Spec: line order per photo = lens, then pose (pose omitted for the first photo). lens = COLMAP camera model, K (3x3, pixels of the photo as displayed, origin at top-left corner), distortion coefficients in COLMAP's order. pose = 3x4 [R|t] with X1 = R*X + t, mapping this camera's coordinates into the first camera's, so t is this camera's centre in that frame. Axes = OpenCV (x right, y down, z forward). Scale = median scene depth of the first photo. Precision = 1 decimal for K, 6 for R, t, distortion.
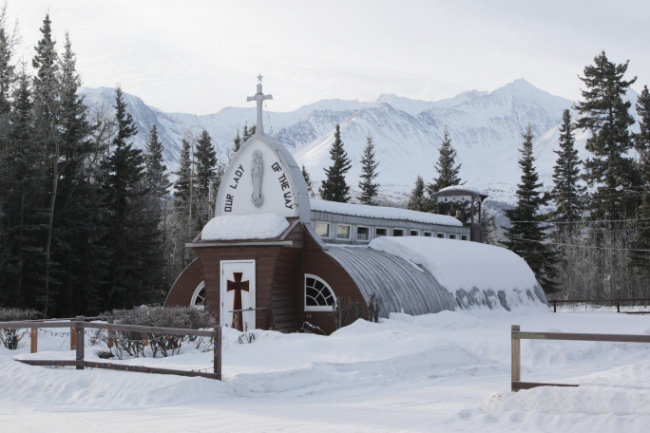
lens RADIAL K [[1175.4, 0, 323.2], [0, 1175.4, 217.4], [0, 0, 1]] dist [0.090812, 0.000000]
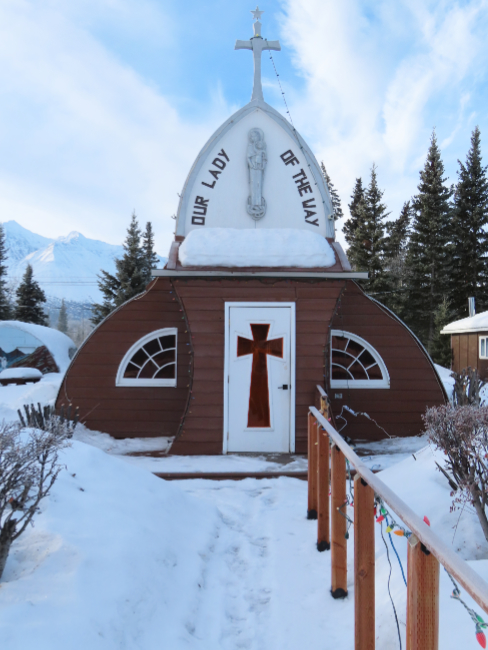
lens RADIAL K [[694.7, 0, 243.8], [0, 694.7, 326.1], [0, 0, 1]] dist [0.015102, 0.000000]
pose [[0.876701, 0.028804, 0.480173, -0.234990], [-0.039791, 0.999127, 0.012716, 0.042593], [-0.479388, -0.030254, 0.877082, 0.683465]]
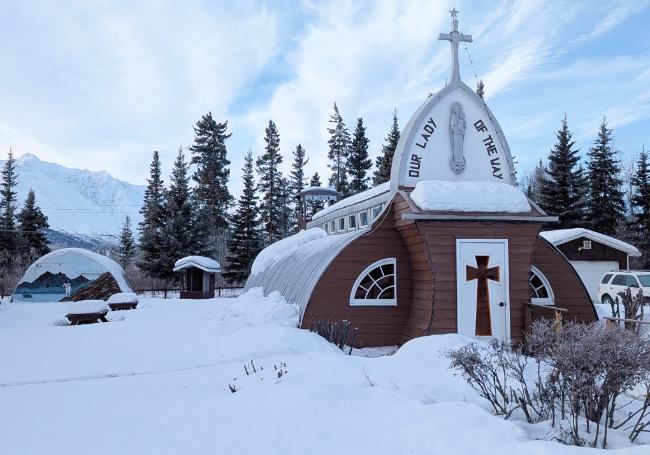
lens RADIAL K [[667.3, 0, 318.3], [0, 667.3, 226.6], [0, 0, 1]] dist [0.071868, 0.000000]
pose [[0.781113, 0.049944, 0.622390, -0.407294], [-0.040504, 0.998749, -0.029312, 0.043688], [-0.623075, -0.002313, 0.782159, 0.708322]]
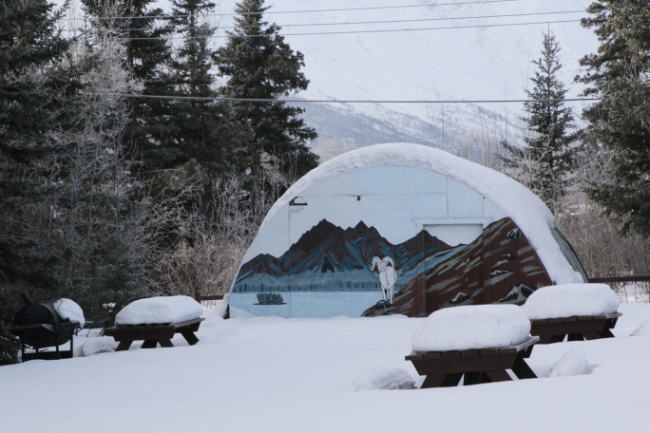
lens RADIAL K [[2250.3, 0, 326.8], [0, 2250.3, 217.4], [0, 0, 1]] dist [0.284241, 0.000000]
pose [[0.953634, -0.013814, 0.300650, -0.407555], [0.000730, 0.999049, 0.043588, 0.050407], [-0.300967, -0.041347, 0.952738, 0.747546]]
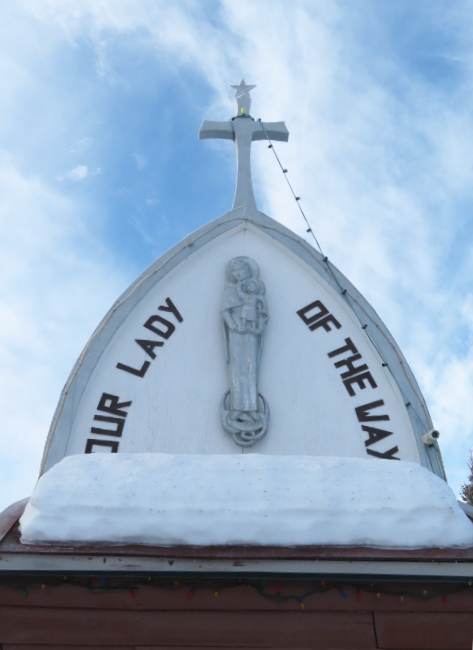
lens RADIAL K [[774.4, 0, 220.5], [0, 774.4, 306.7], [0, 0, 1]] dist [0.012344, 0.000000]
pose [[0.883821, 0.256520, 0.391226, -0.132126], [-0.043725, 0.877900, -0.476844, 0.043556], [-0.465777, 0.404338, 0.787123, 0.863358]]
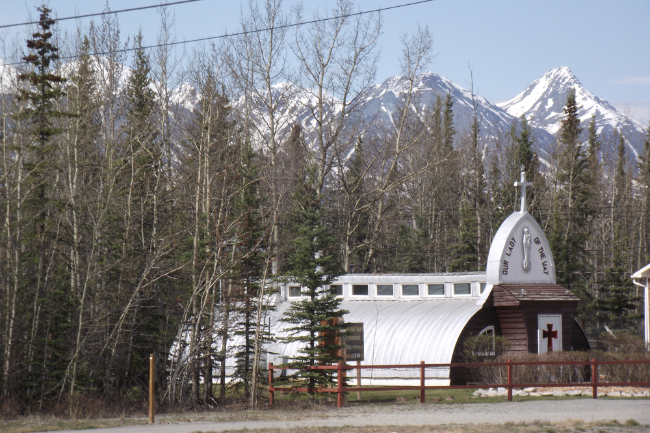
lens RADIAL K [[3622.6, 0, 325.0], [0, 3622.6, 216.5], [0, 0, 1]] dist [-0.732244, 0.000000]
pose [[0.395909, 0.040020, 0.917417, -3.663796], [-0.040202, 0.998847, -0.026223, 0.041443], [-0.917410, -0.026500, 0.397061, -0.323611]]
